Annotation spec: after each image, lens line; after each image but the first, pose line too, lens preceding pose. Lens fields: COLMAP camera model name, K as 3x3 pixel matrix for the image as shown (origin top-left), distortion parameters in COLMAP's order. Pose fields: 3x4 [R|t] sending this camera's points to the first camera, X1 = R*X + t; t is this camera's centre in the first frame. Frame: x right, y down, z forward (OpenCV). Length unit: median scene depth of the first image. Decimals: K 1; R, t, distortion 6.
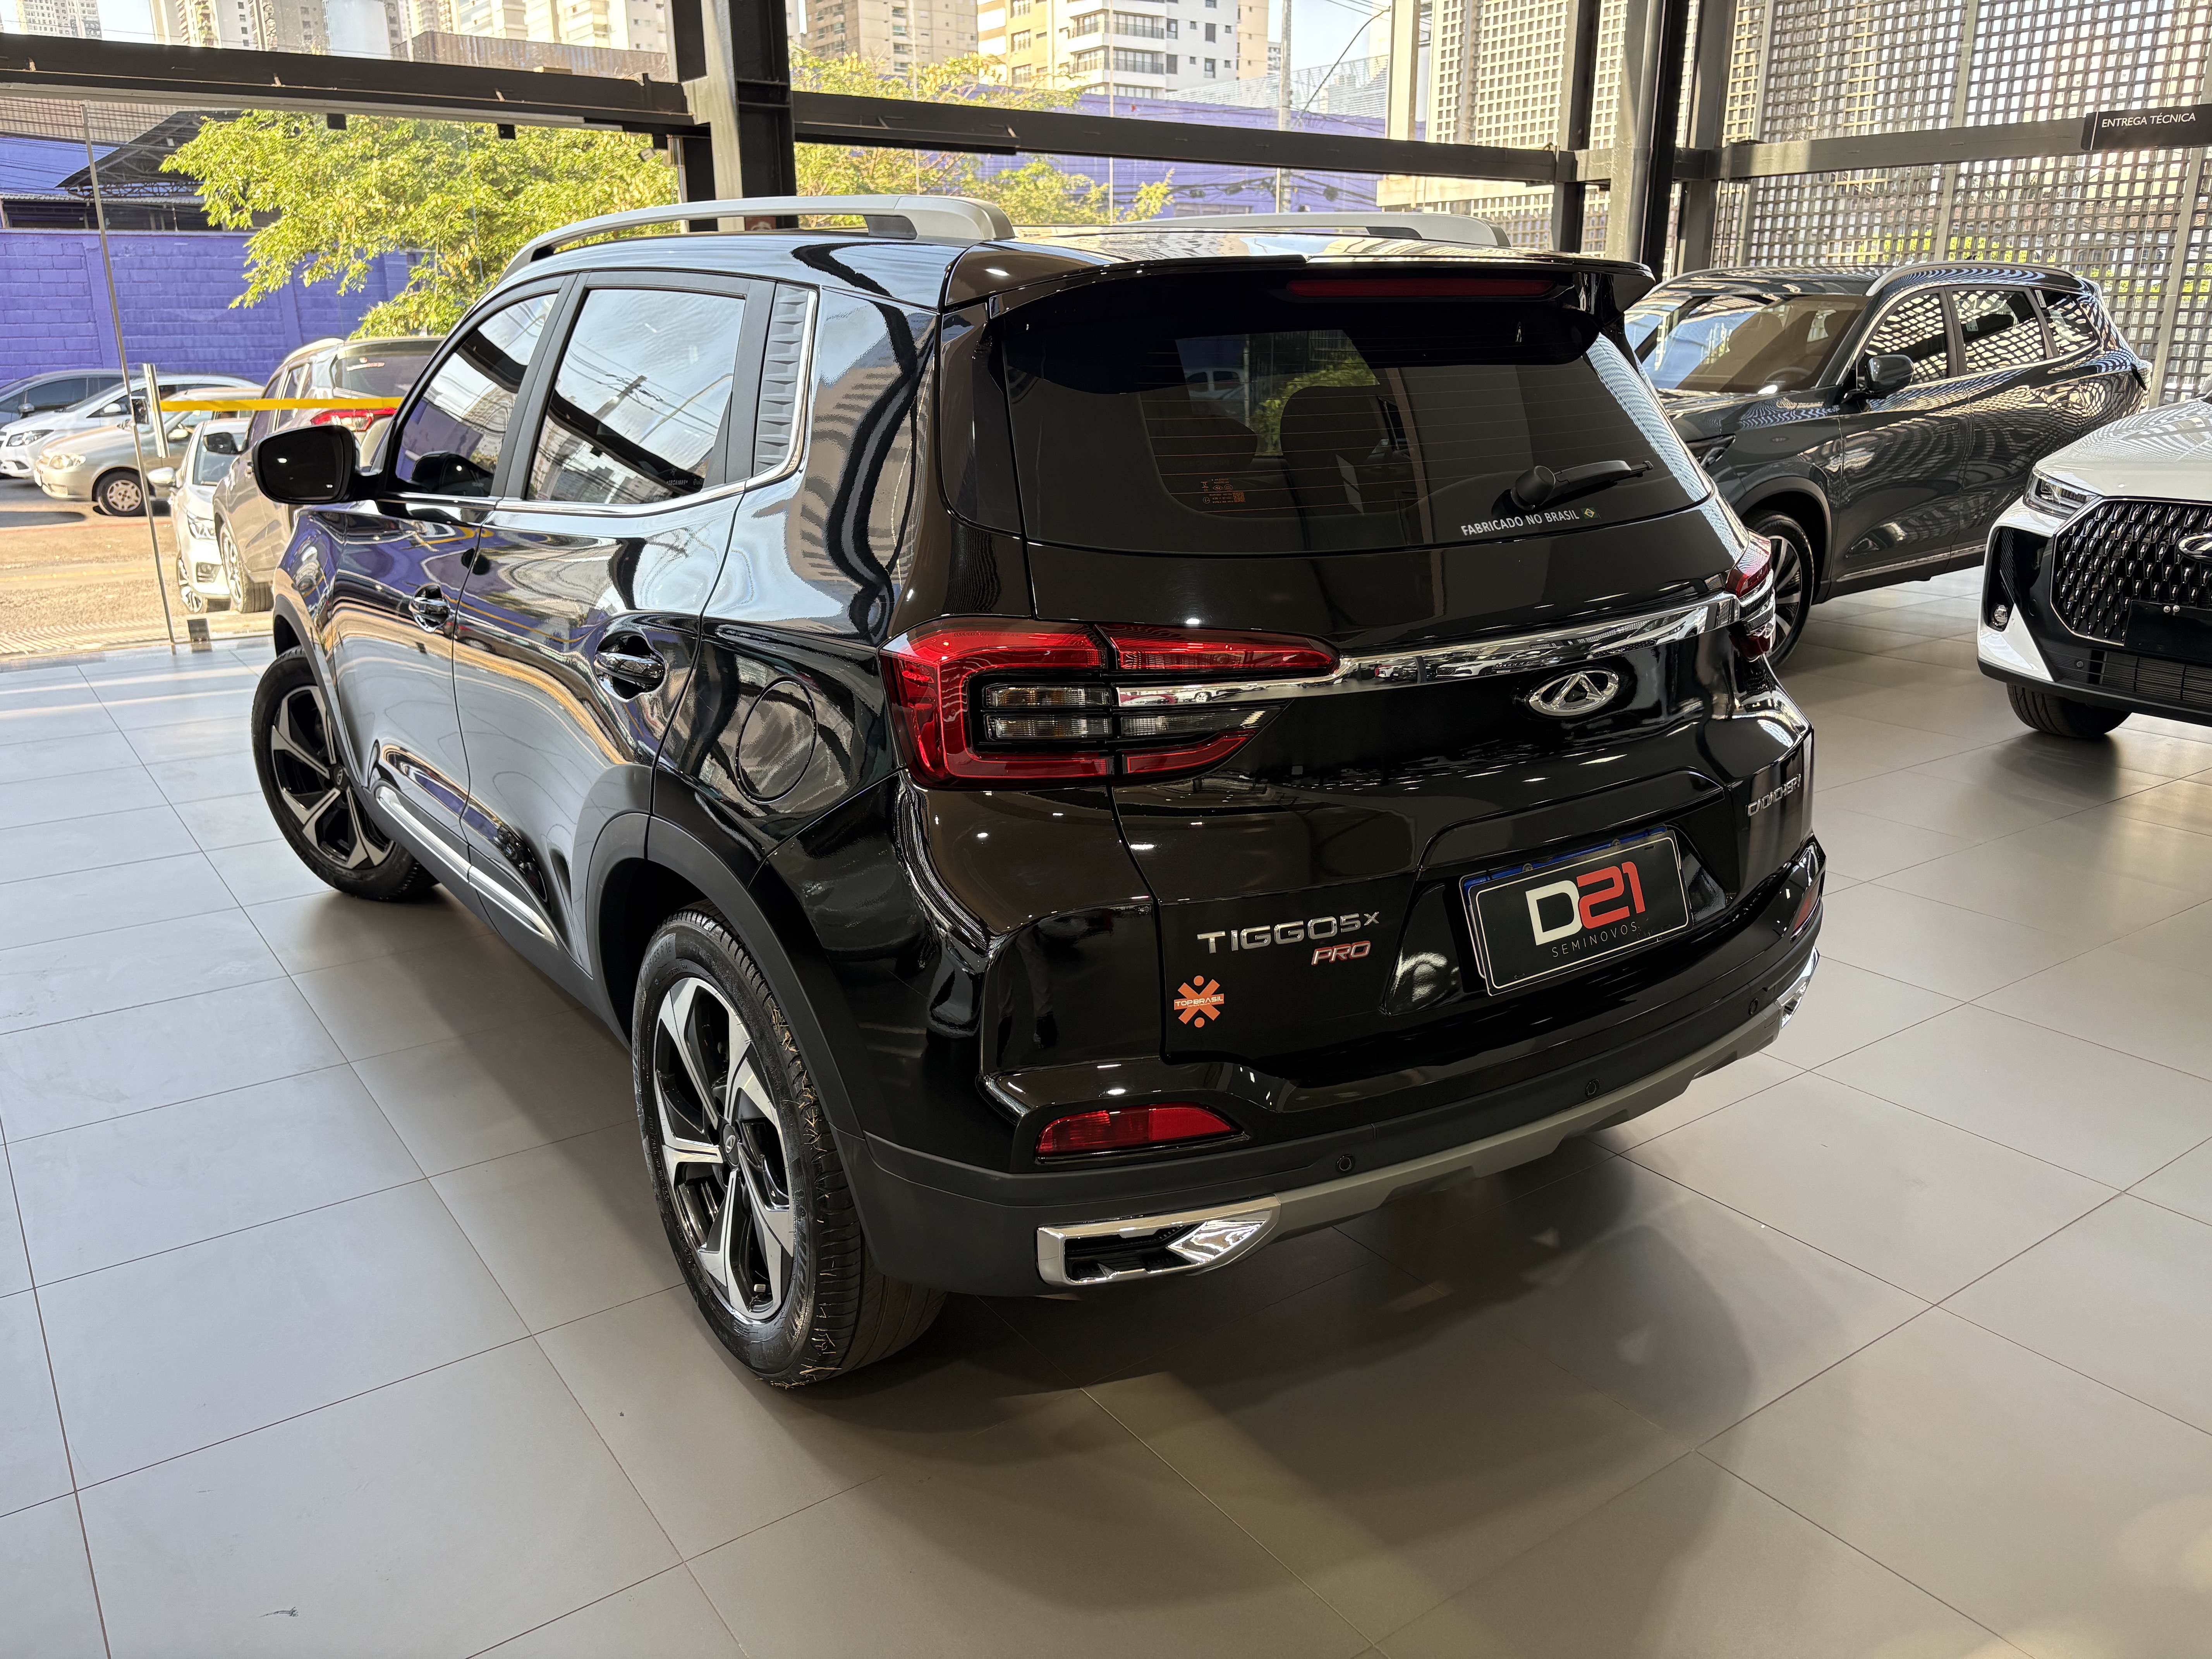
lens RADIAL K [[1692.2, 0, 1109.7], [0, 1692.2, 840.7], [0, 0, 1]] dist [-0.001725, 0.015808]
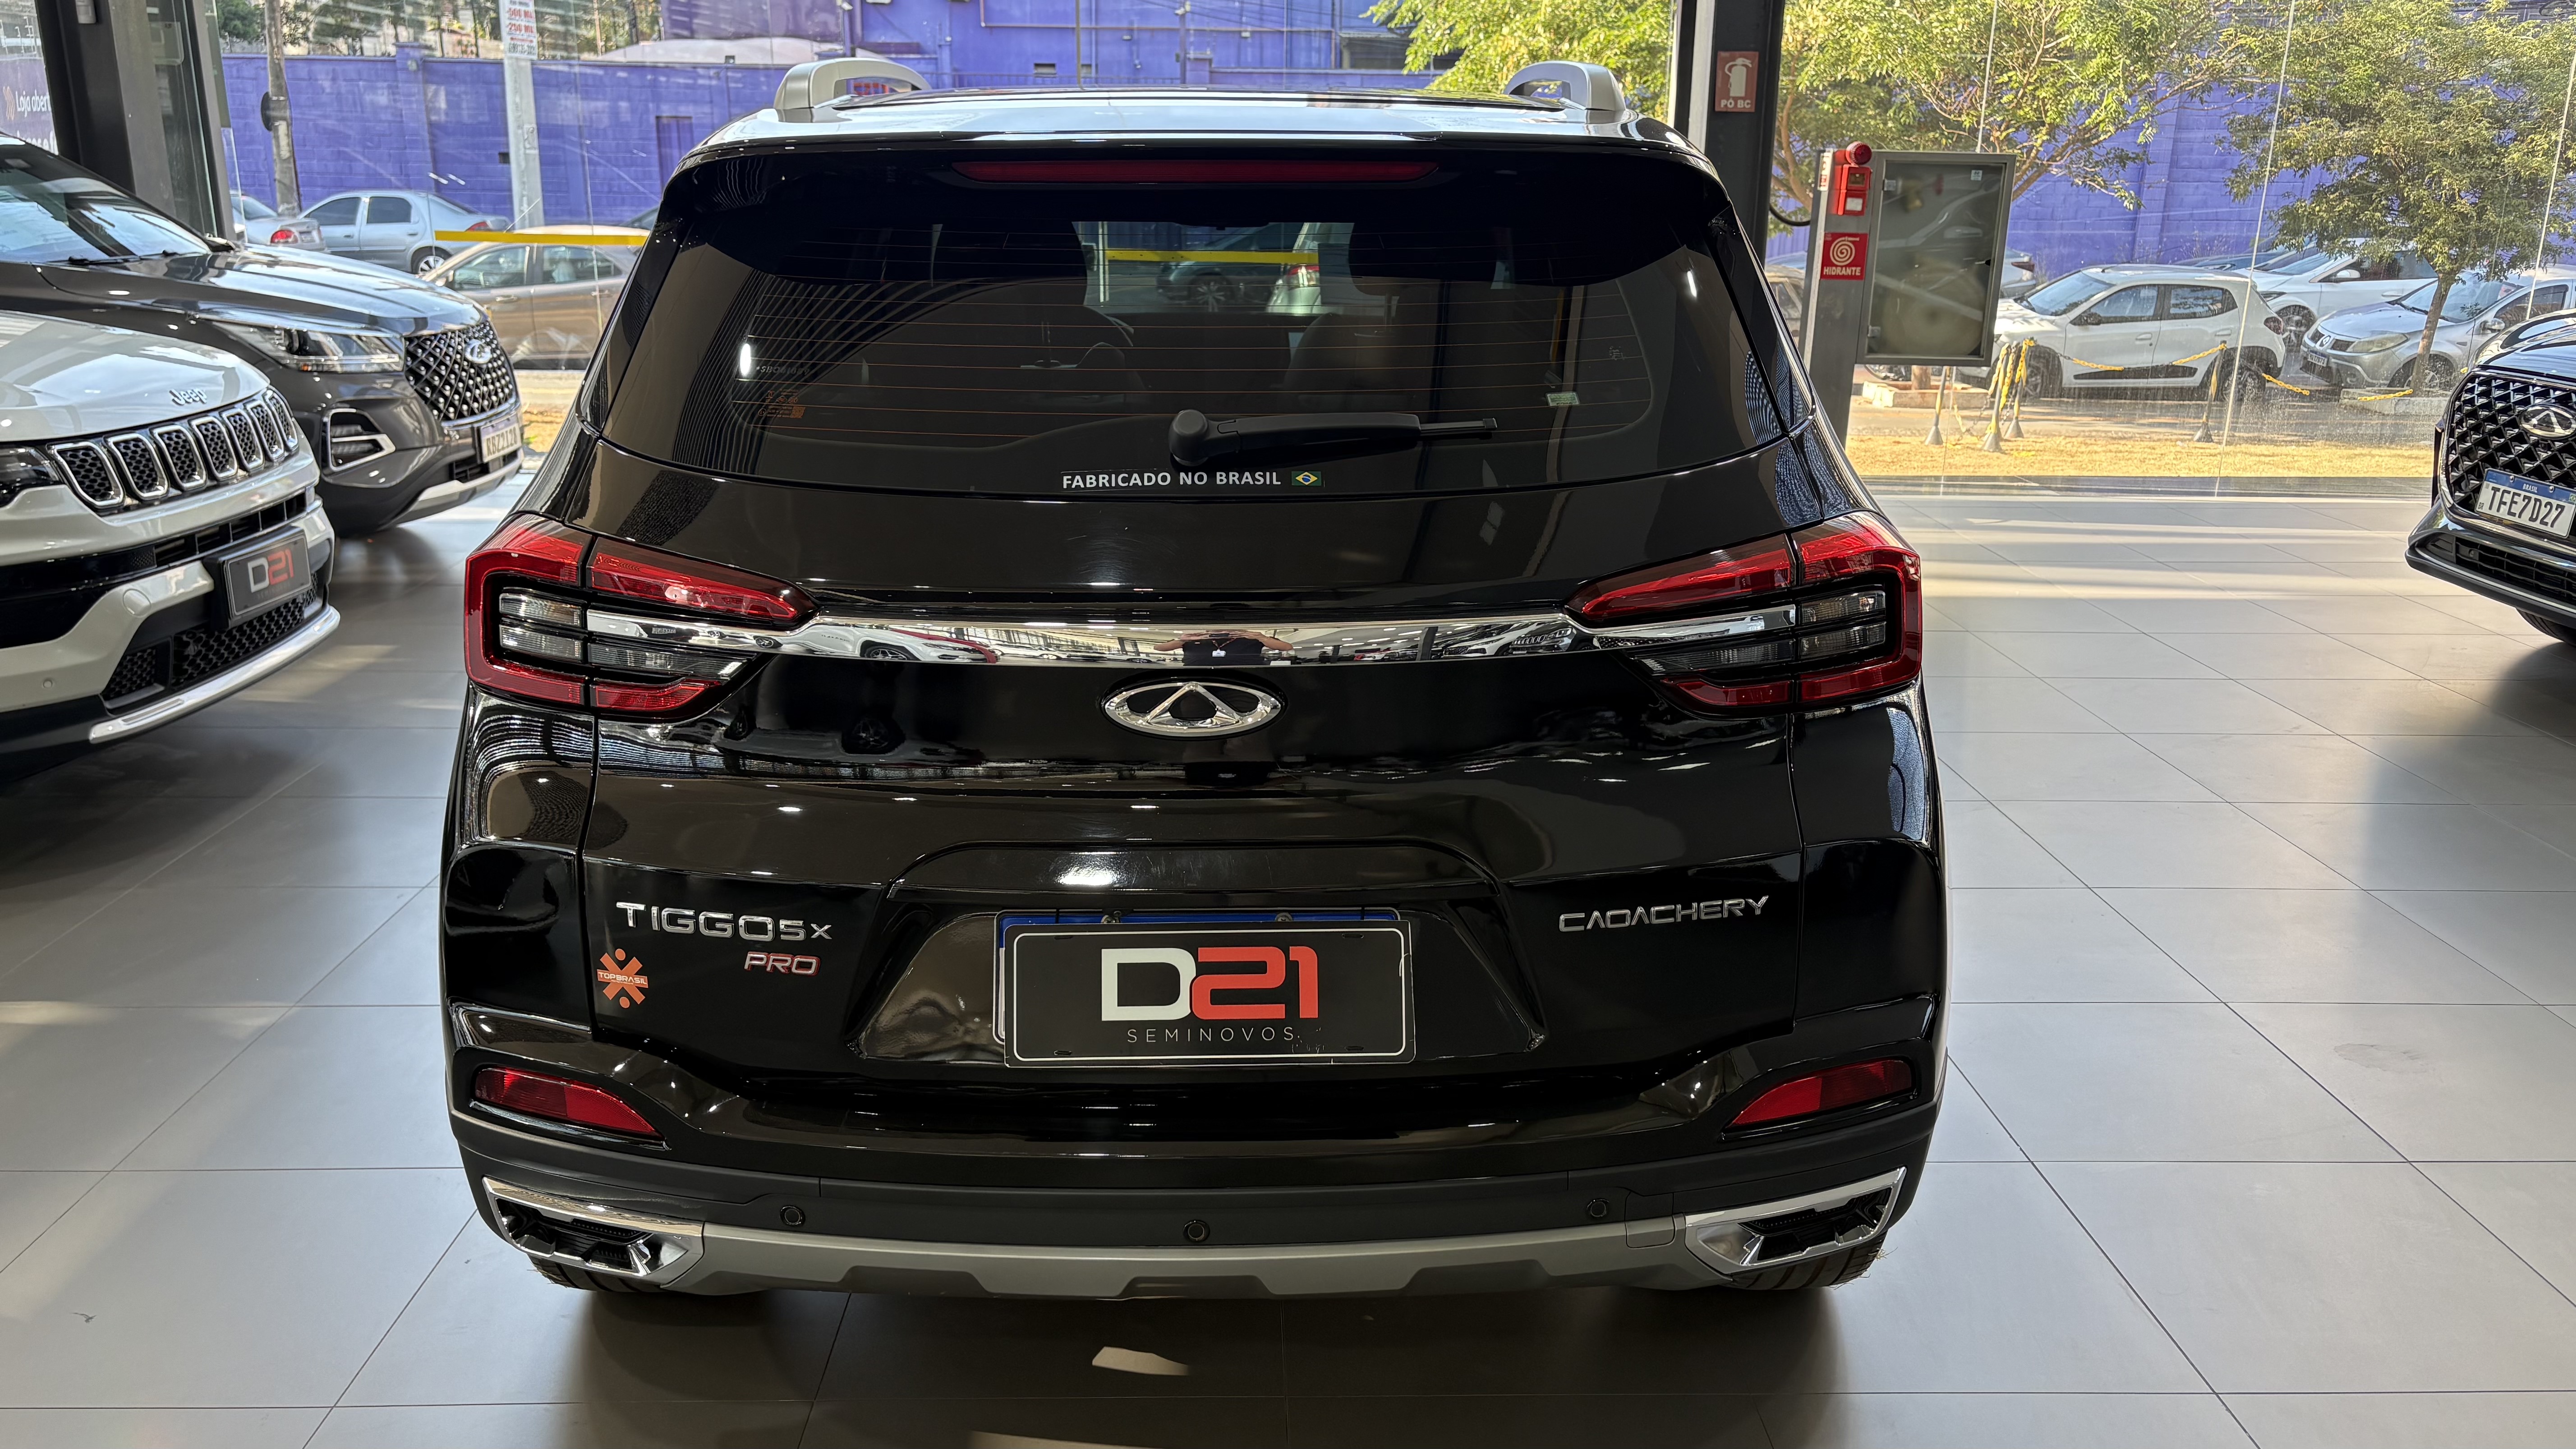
lens RADIAL K [[1930.4, 0, 1295.2], [0, 1930.4, 717.8], [0, 0, 1]] dist [0.052333, -0.014039]
pose [[0.853390, 0.168740, -0.493206, 0.755244], [-0.180215, 0.983320, 0.024596, -0.114201], [0.489129, 0.067893, 0.869565, 0.267662]]
